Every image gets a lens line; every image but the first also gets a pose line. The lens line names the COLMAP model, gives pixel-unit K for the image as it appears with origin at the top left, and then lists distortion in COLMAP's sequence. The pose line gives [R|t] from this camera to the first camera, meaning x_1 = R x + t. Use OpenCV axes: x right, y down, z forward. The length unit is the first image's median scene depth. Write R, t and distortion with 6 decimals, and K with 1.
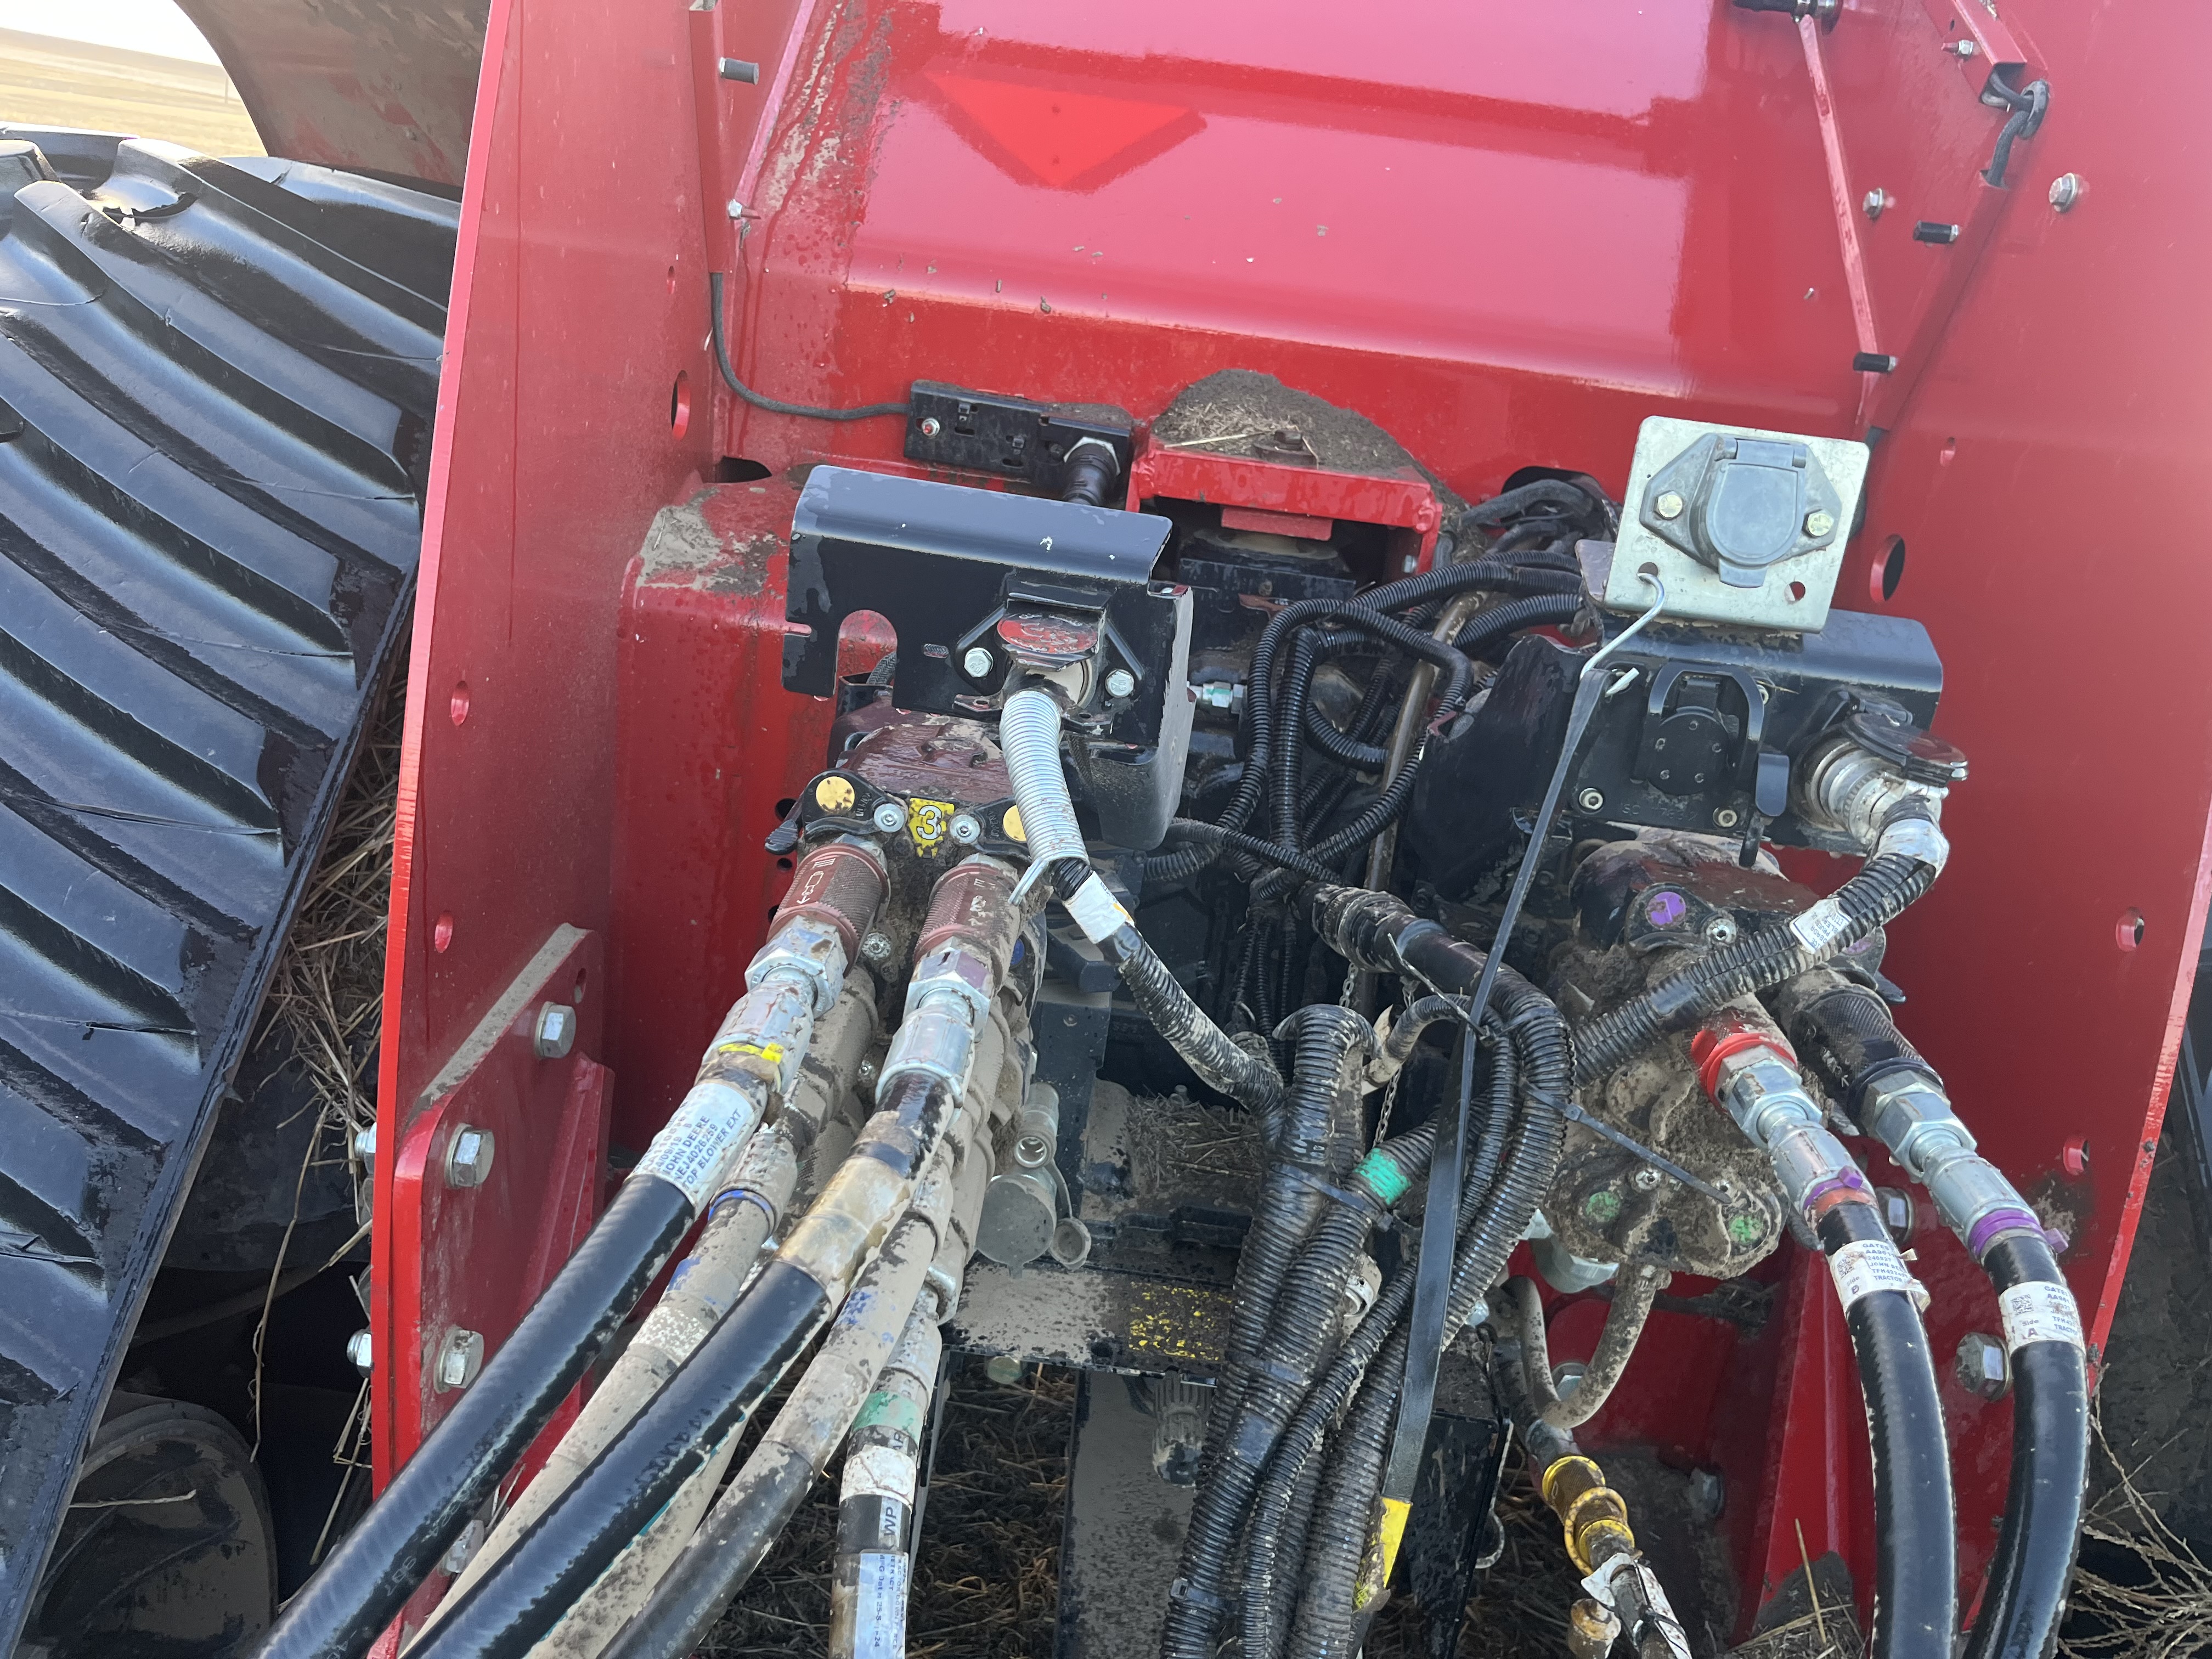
lens RADIAL K [[1639.3, 0, 1063.1], [0, 1639.3, 843.9], [0, 0, 1]] dist [0.072324, -0.109242]
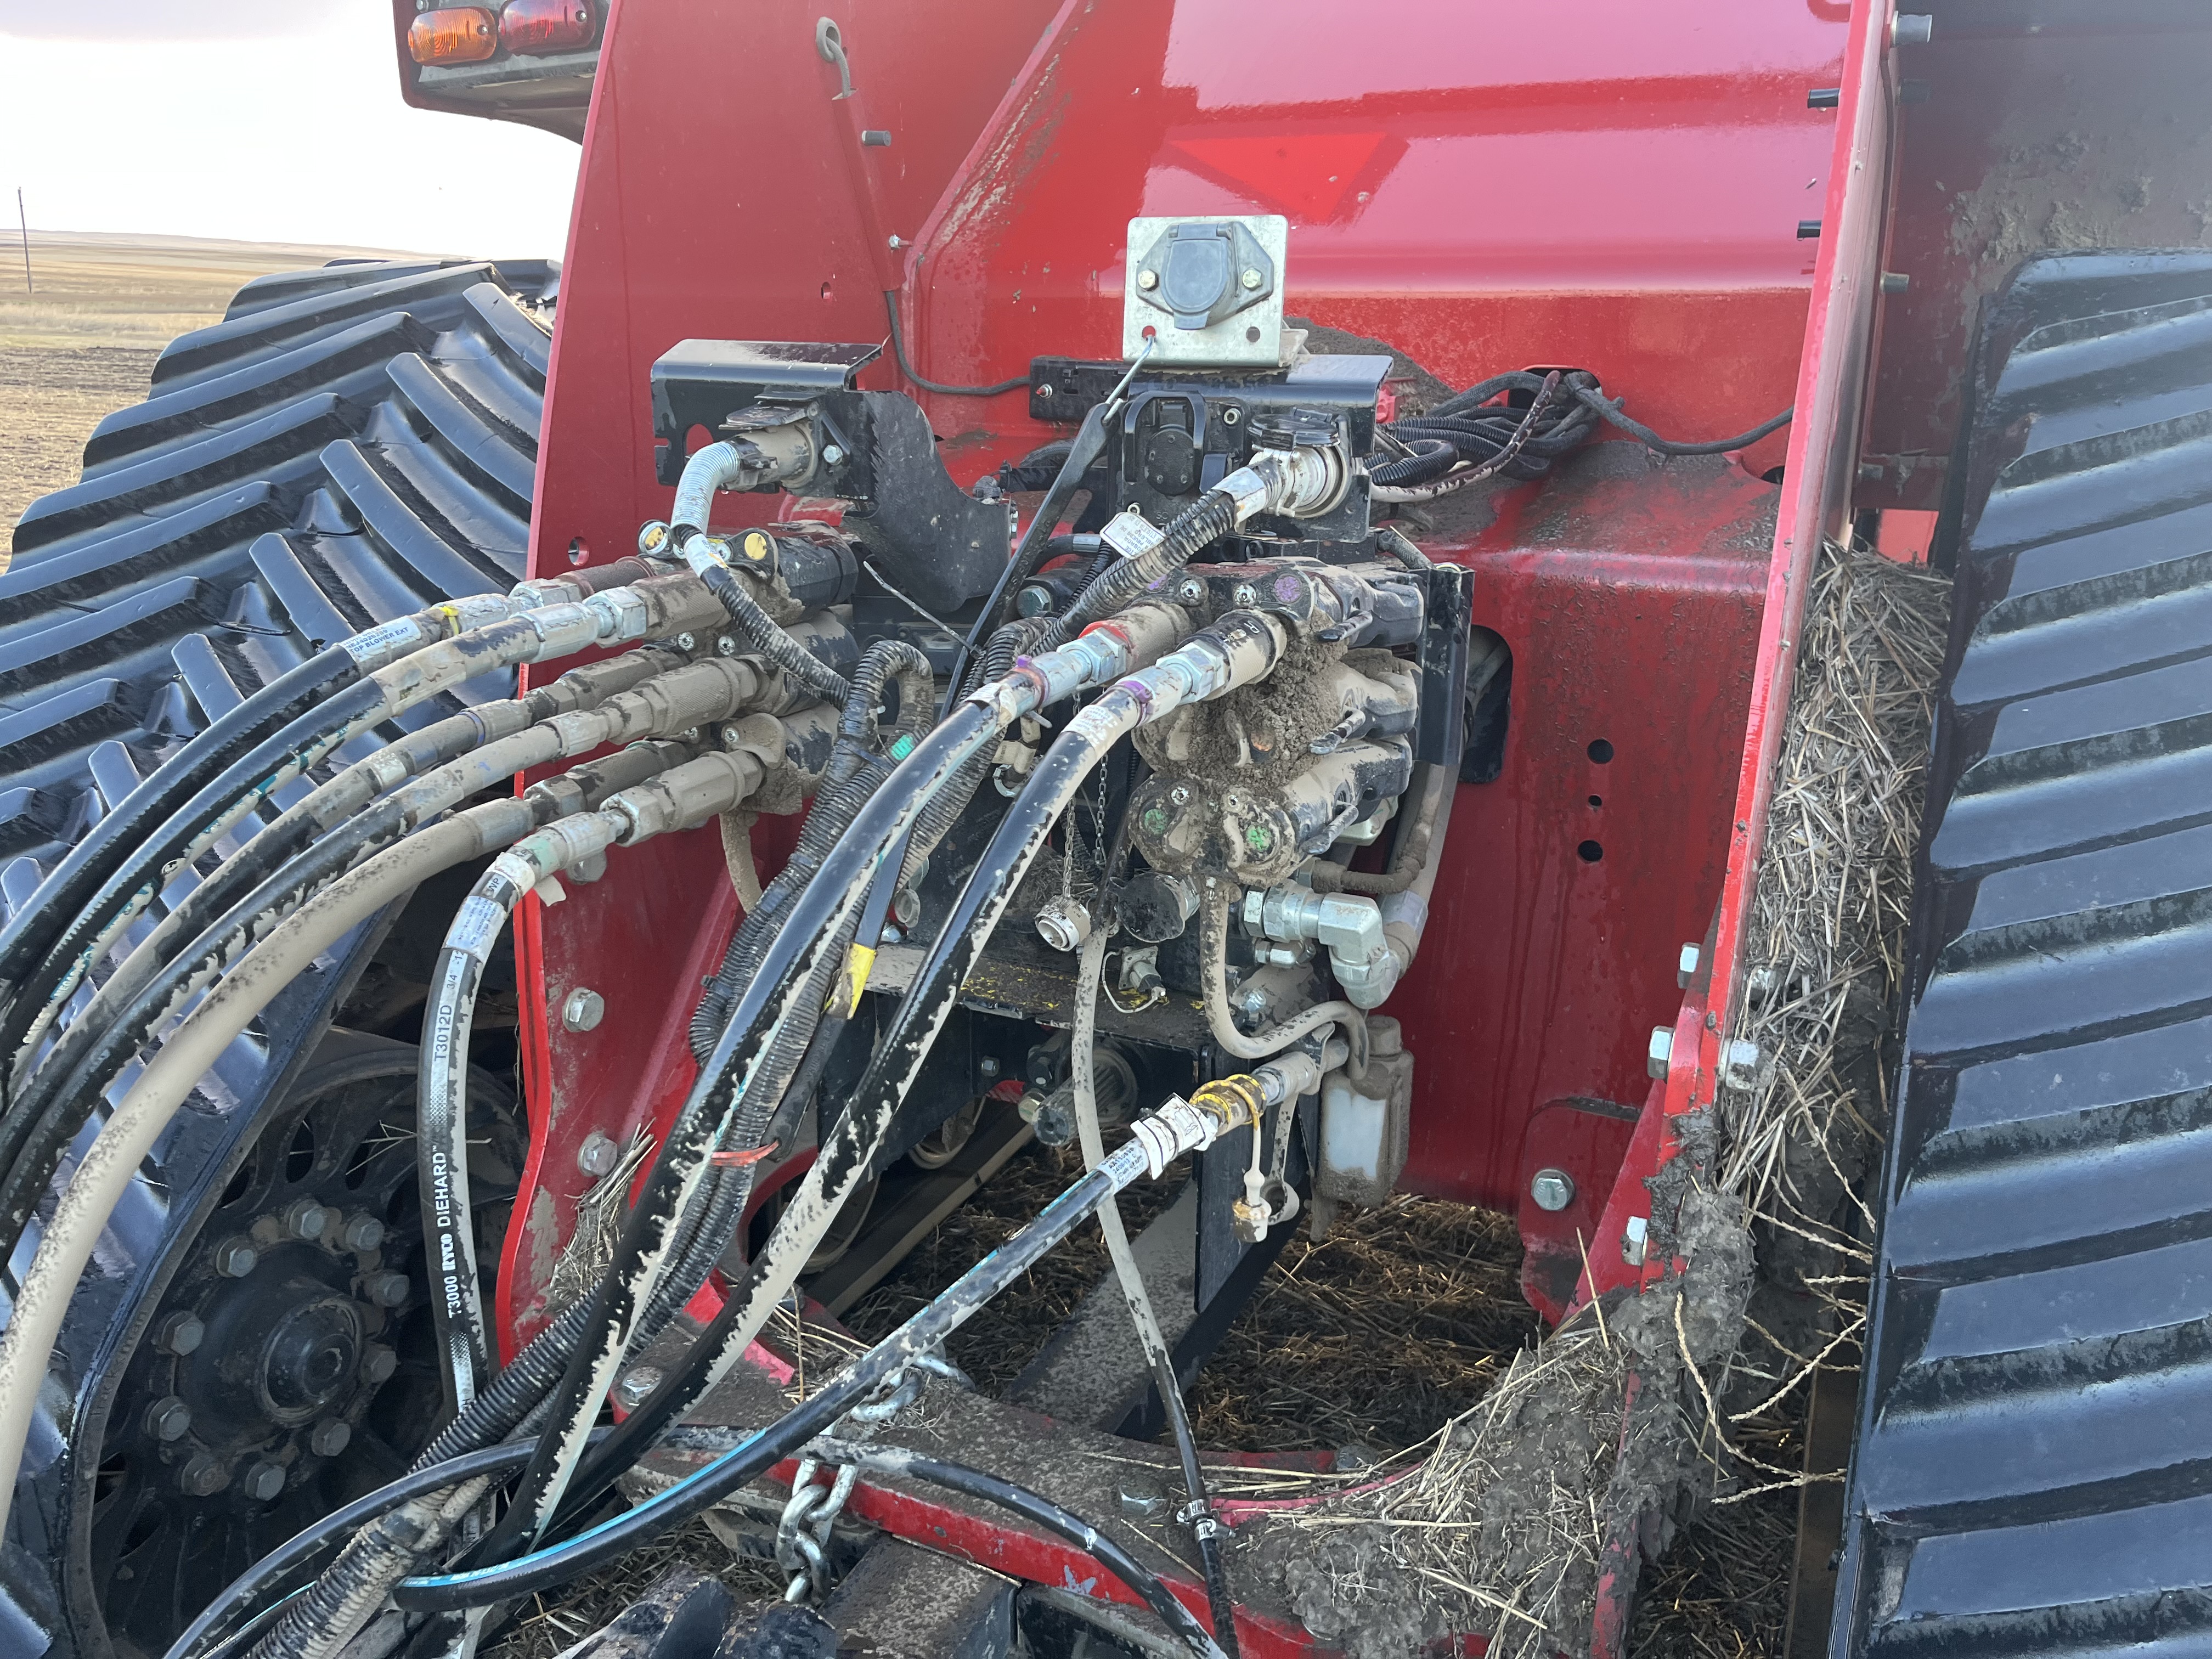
lens RADIAL K [[1645.2, 0, 1100.9], [0, 1645.2, 861.0], [0, 0, 1]] dist [0.054208, -0.090178]
pose [[0.921000, 0.002580, -0.389554, 0.603624], [-0.032745, 0.996952, -0.070816, 0.261384], [0.388184, 0.077977, 0.918277, -0.166953]]
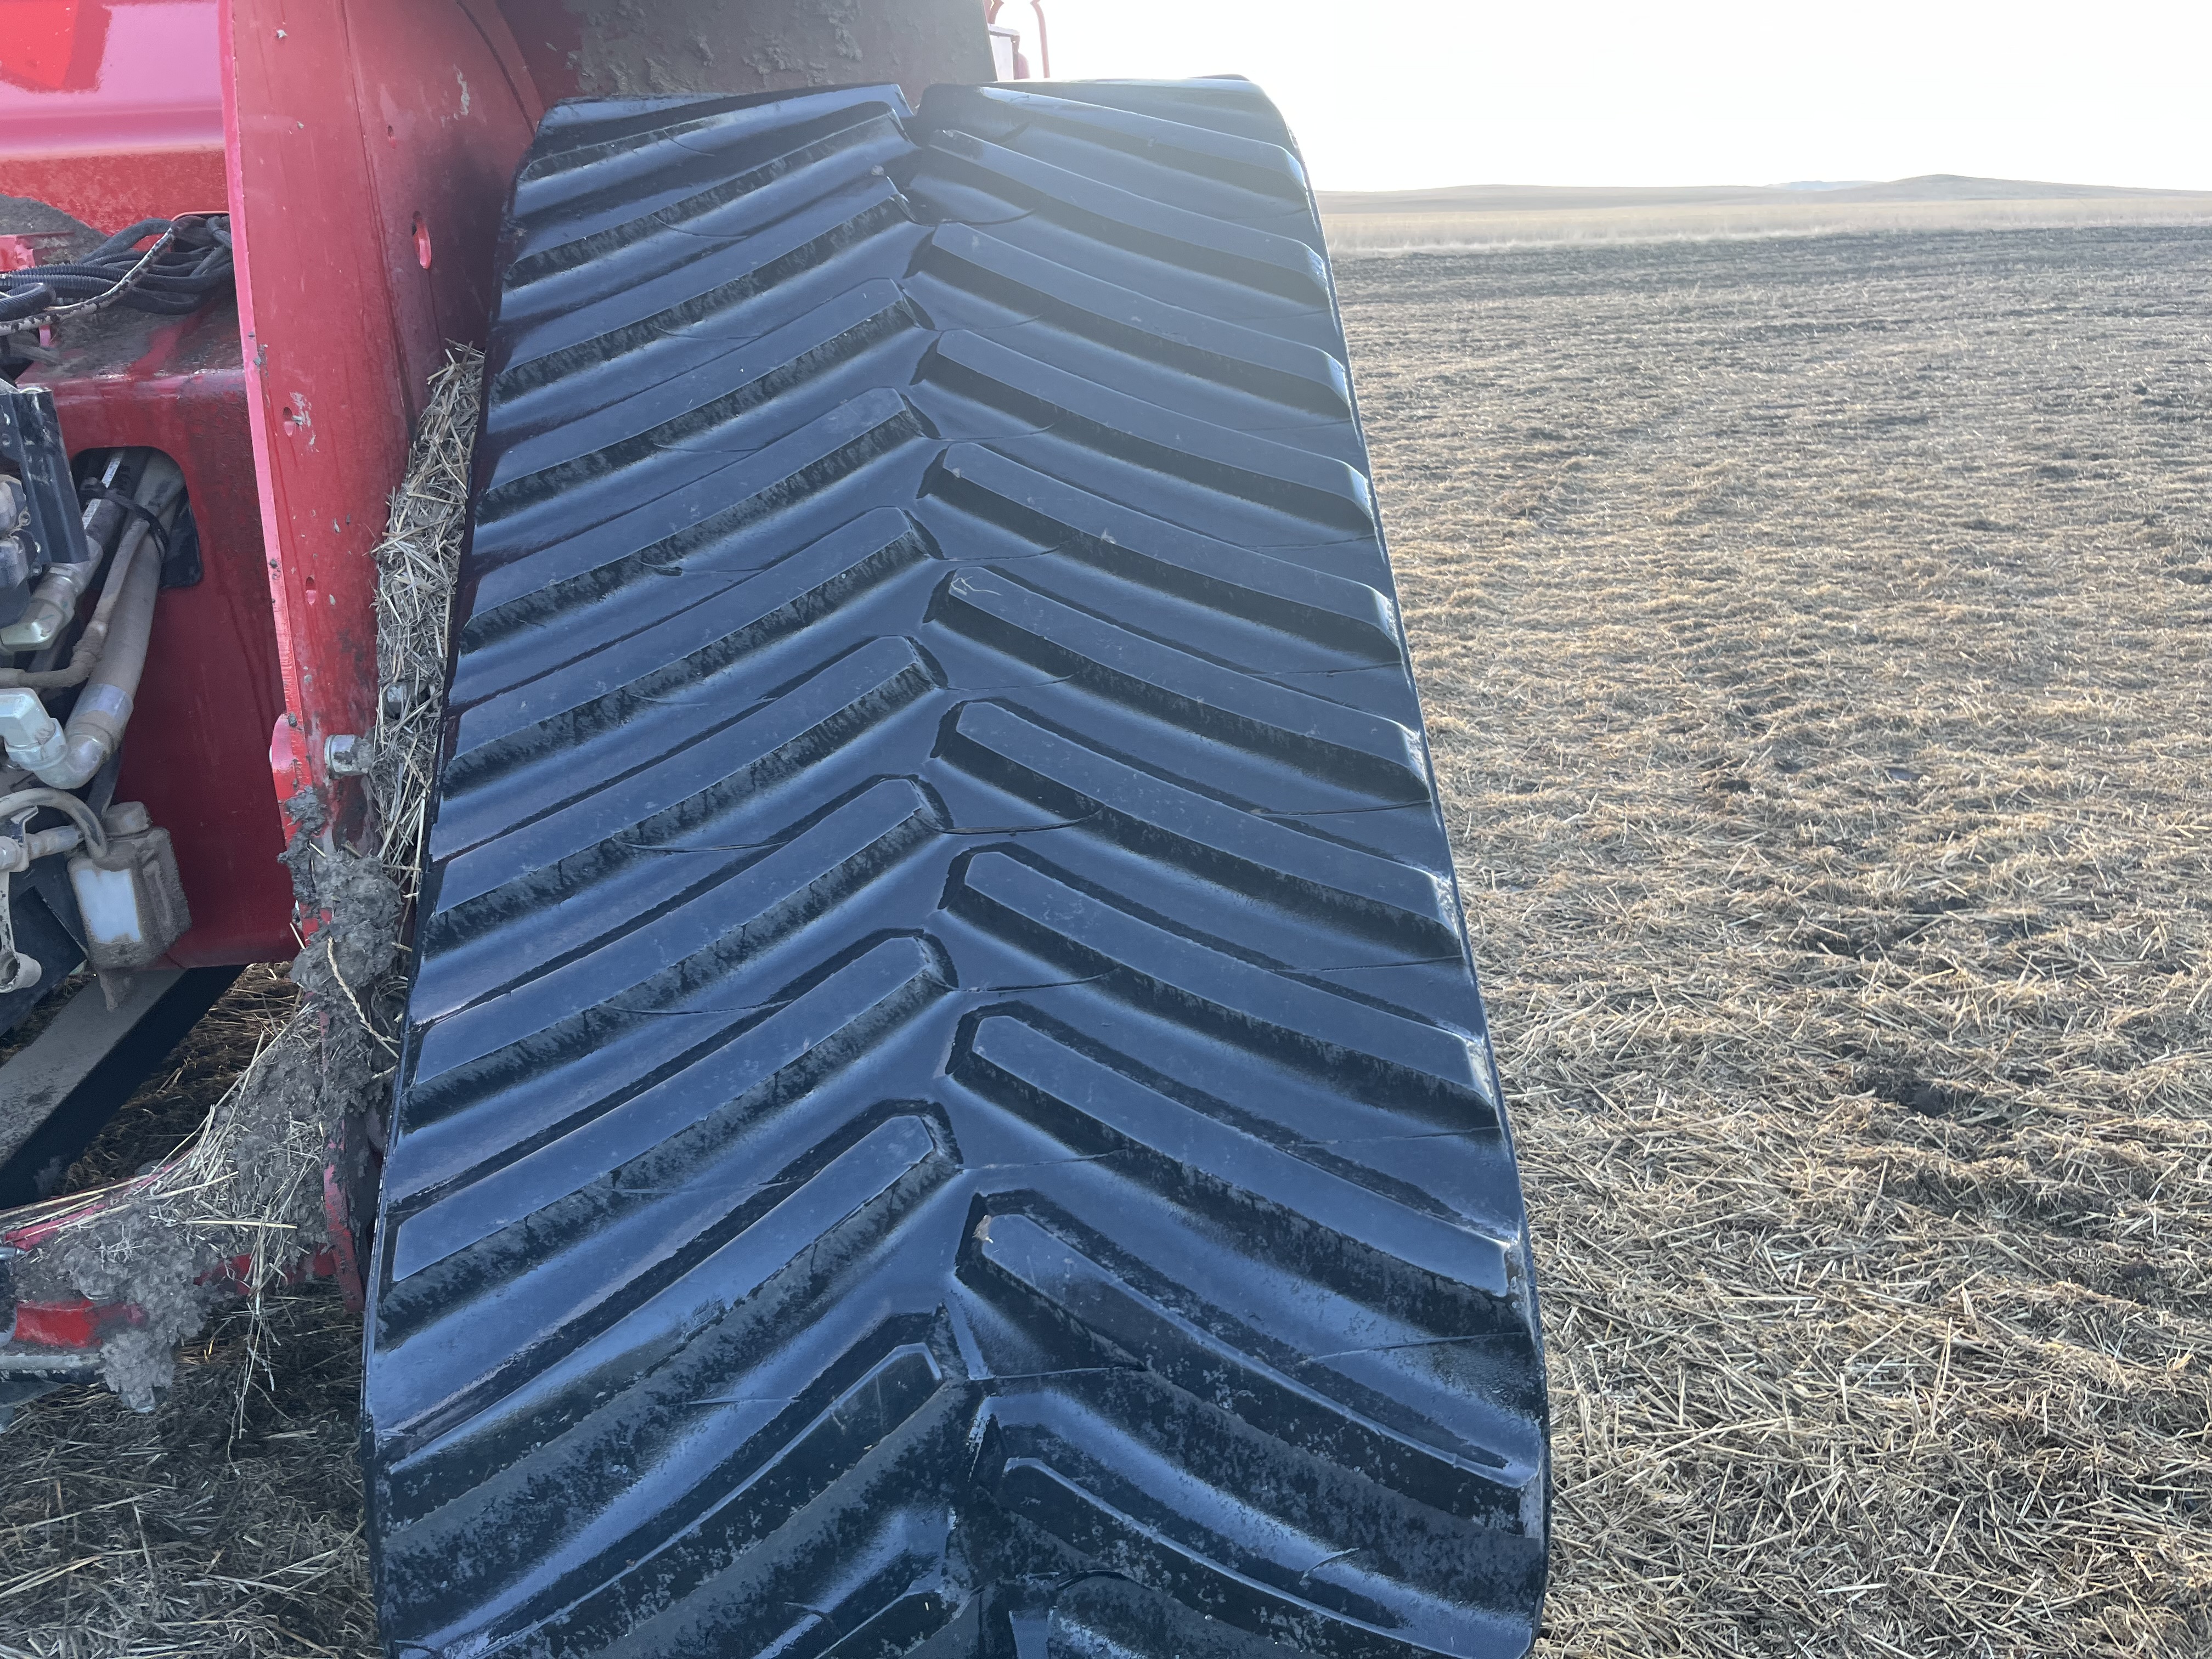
lens RADIAL K [[1642.8, 0, 1108.4], [0, 1642.8, 817.8], [0, 0, 1]] dist [0.057875, -0.082800]
pose [[0.978034, -0.195823, 0.071439, 1.061607], [0.194997, 0.980631, 0.018428, 0.447146], [-0.073664, -0.004093, 0.997275, -0.416863]]
